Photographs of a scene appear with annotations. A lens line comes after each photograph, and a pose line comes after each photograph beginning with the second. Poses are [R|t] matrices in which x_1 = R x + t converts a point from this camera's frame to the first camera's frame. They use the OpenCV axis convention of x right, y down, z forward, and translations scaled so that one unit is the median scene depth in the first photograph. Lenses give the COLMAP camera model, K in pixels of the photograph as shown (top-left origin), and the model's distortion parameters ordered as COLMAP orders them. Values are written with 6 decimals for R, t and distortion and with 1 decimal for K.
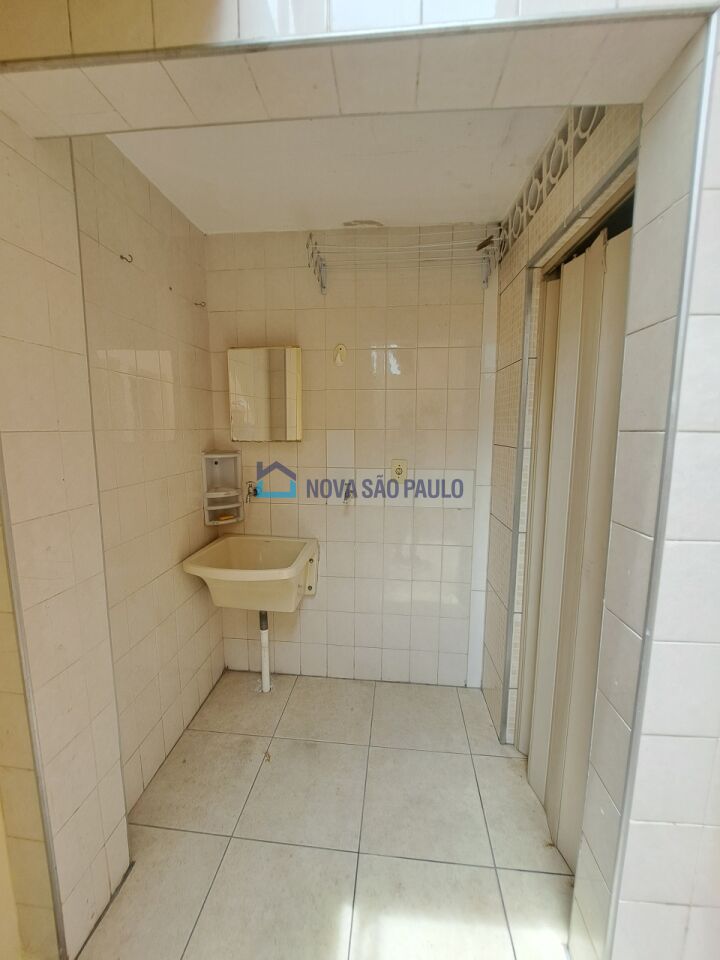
lens RADIAL K [[389.7, 0, 360.3], [0, 389.7, 474.2], [0, 0, 1]] dist [-0.002739, -0.000928]
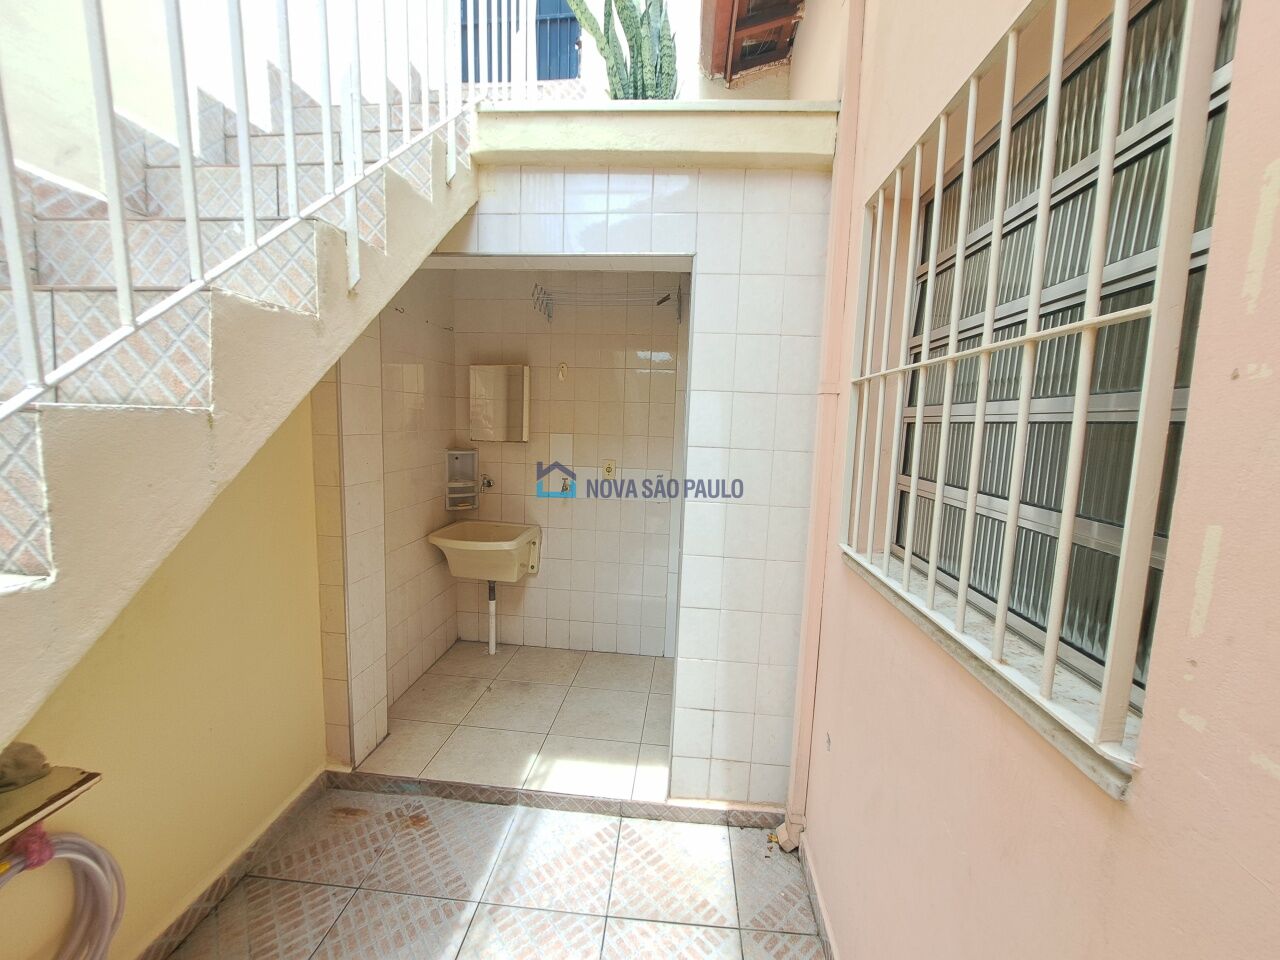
lens RADIAL K [[510.4, 0, 637.7], [0, 510.4, 470.2], [0, 0, 1]] dist [-0.000185, -0.000129]
pose [[0.999547, 0.029515, -0.005863, 0.195237], [-0.029636, 0.999326, -0.021650, 0.026324], [0.005220, 0.021814, 0.999748, -0.563114]]
